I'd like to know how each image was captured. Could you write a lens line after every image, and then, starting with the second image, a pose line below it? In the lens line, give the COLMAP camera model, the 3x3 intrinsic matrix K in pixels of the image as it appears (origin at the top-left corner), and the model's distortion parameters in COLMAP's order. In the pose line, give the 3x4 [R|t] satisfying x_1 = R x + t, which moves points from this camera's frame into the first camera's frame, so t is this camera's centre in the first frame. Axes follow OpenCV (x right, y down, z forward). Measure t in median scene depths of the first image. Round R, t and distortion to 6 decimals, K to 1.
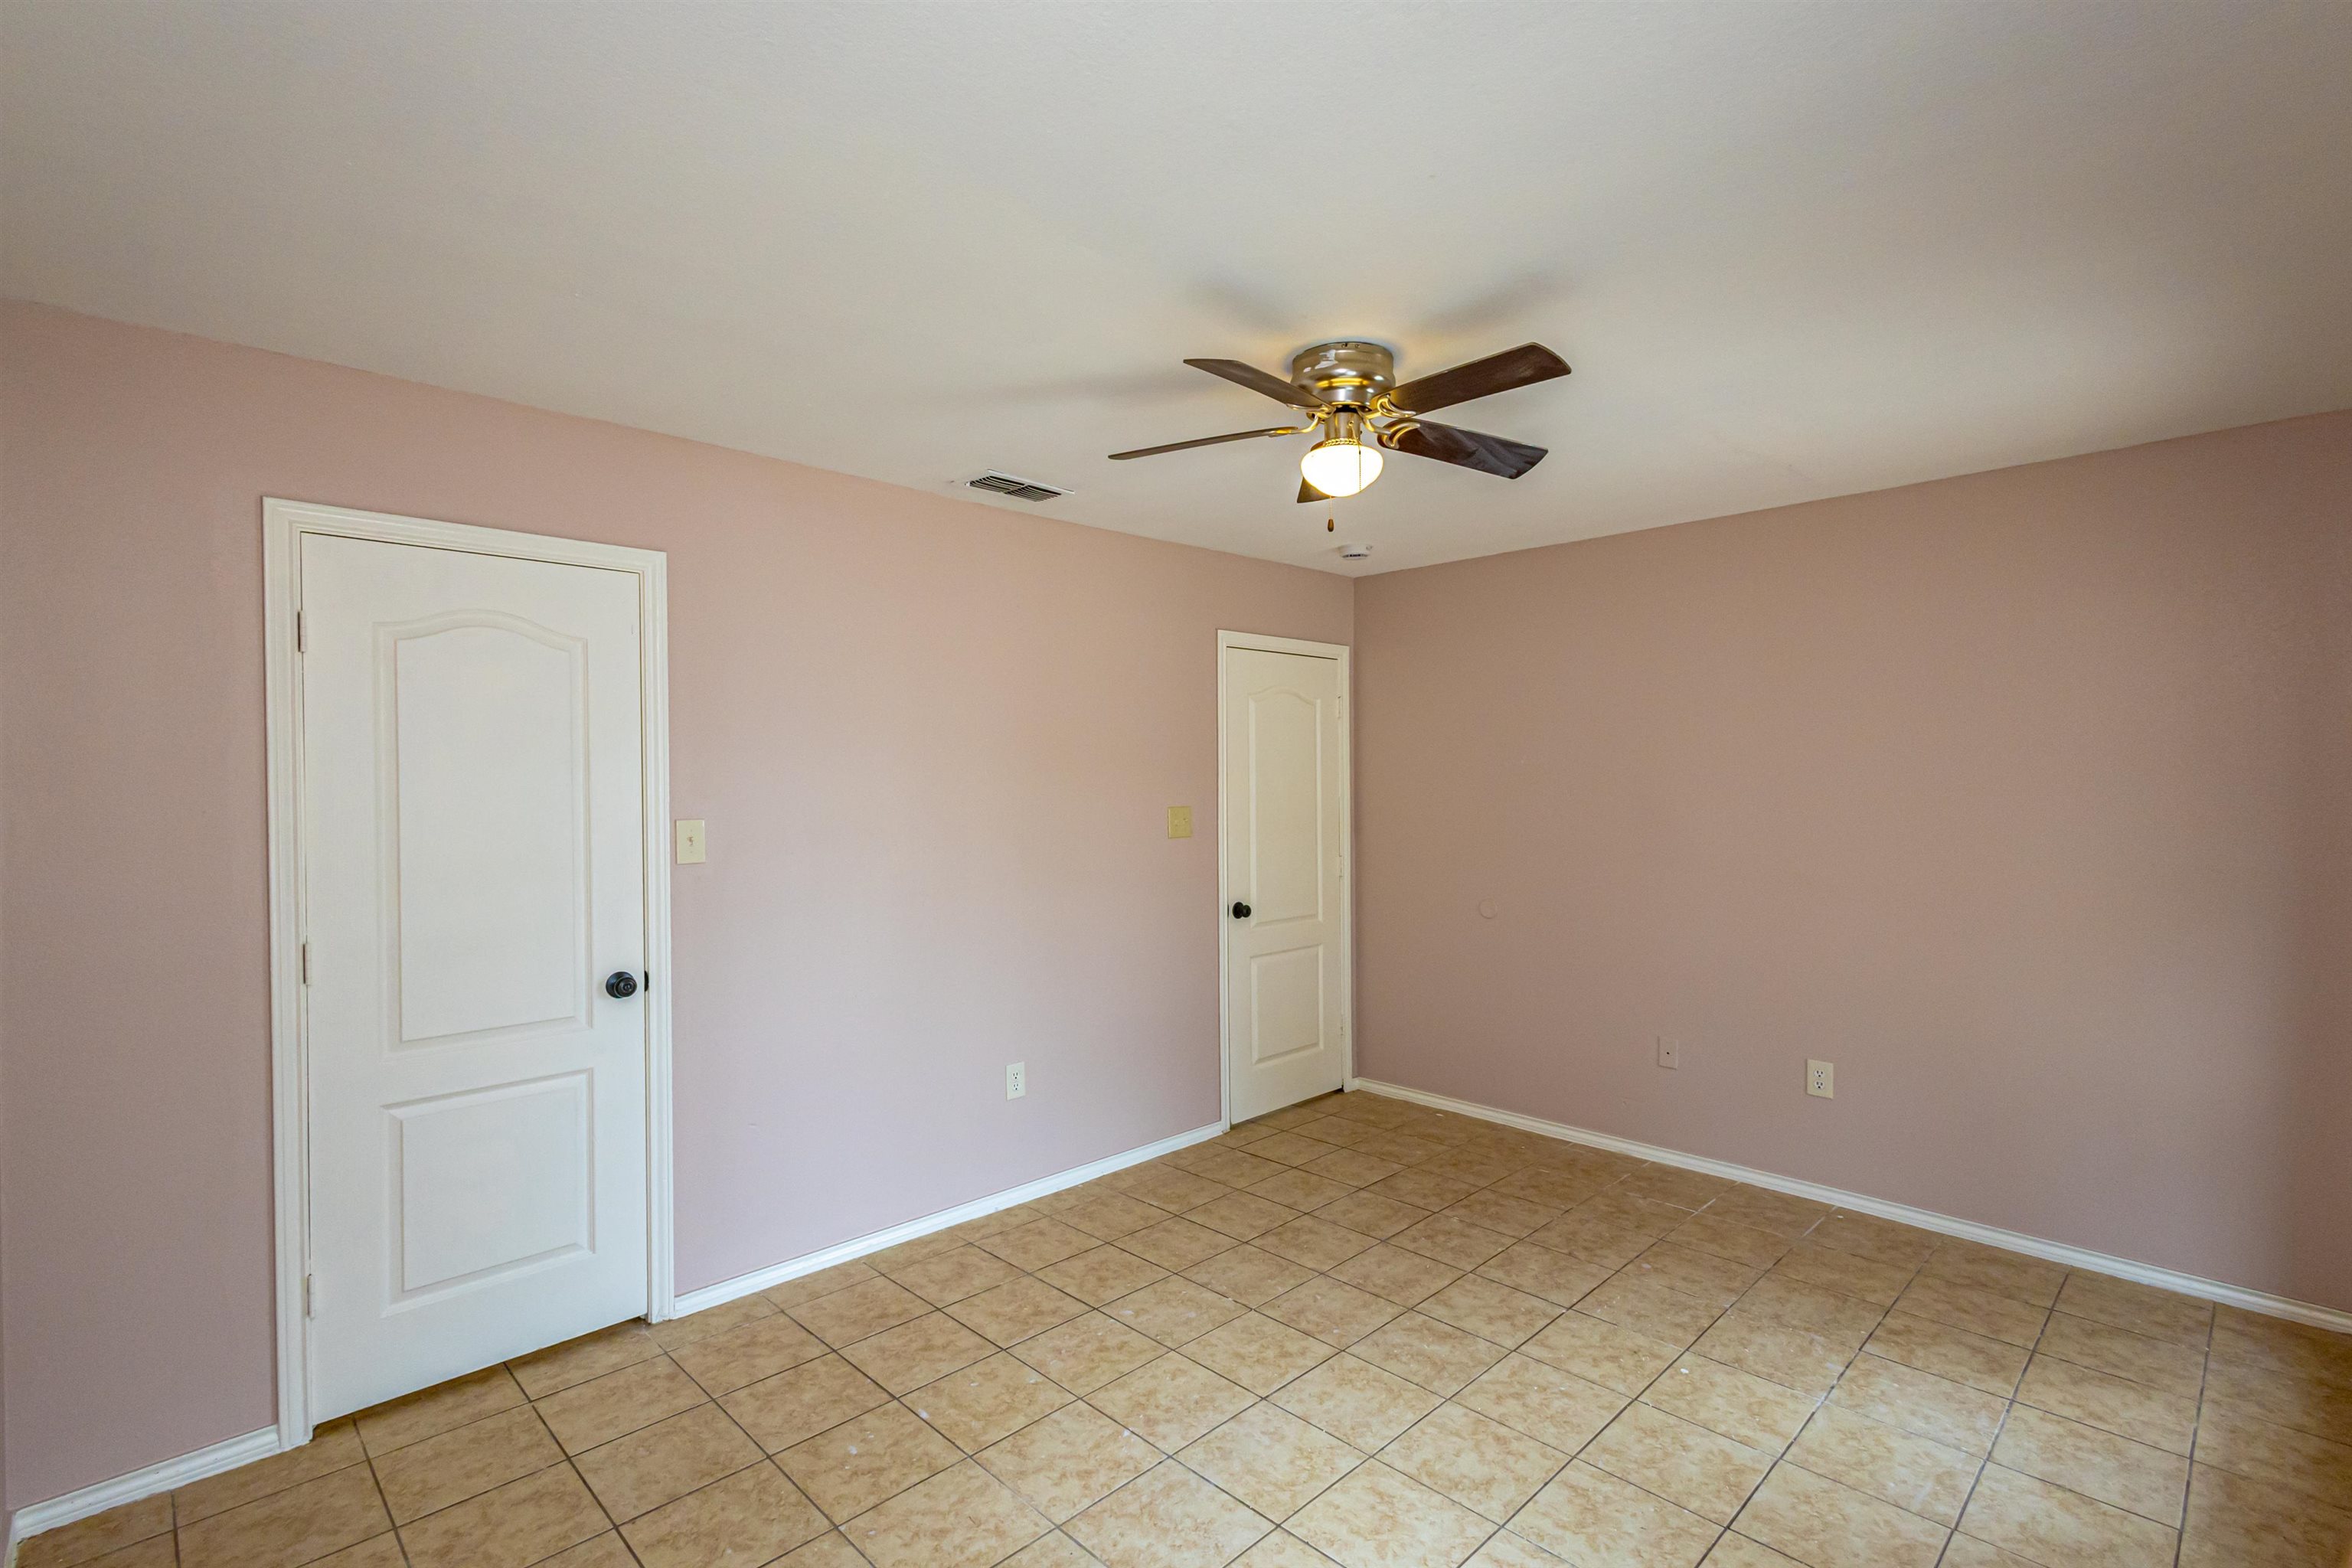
lens RADIAL K [[1098.2, 0, 1181.9], [0, 1098.2, 784.2], [0, 0, 1]] dist [0.012972, -0.000331]
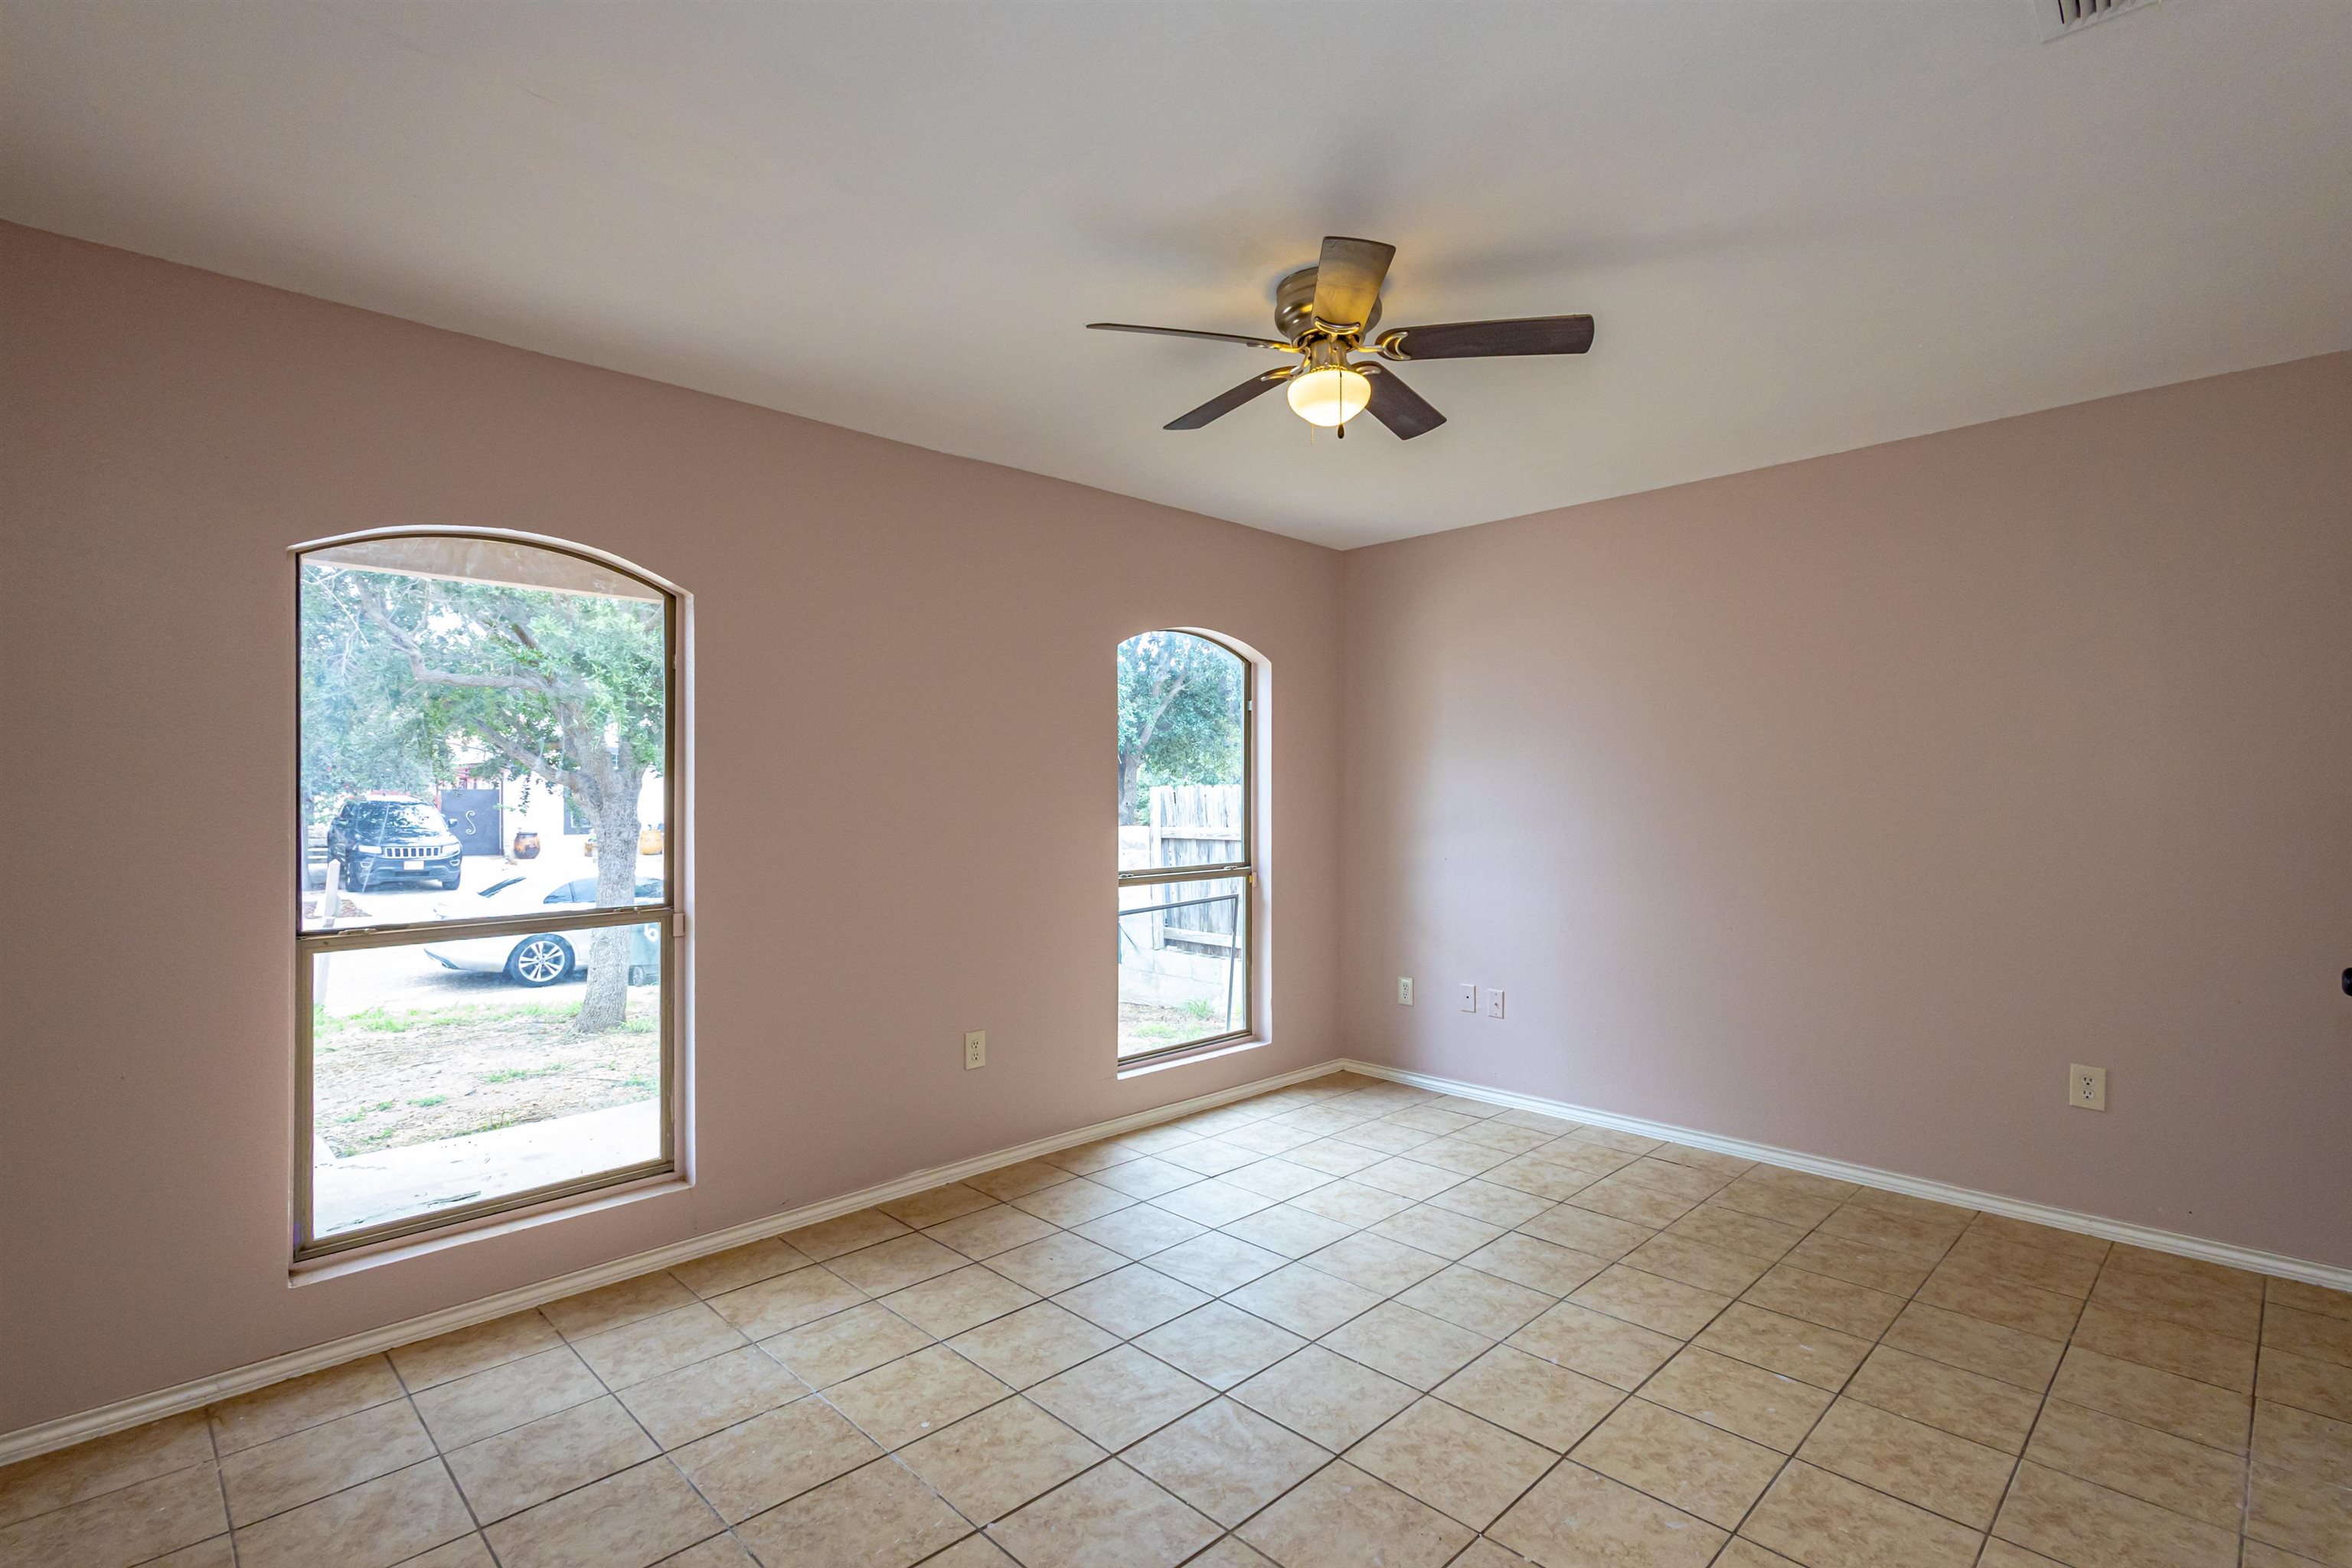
lens RADIAL K [[1098.2, 0, 1181.9], [0, 1098.2, 784.2], [0, 0, 1]] dist [0.012972, -0.000331]
pose [[-0.999937, 0.010993, 0.002258, 0.261964], [0.010996, 0.999938, 0.001554, 0.054367], [-0.002241, 0.001579, -0.999996, 1.868941]]
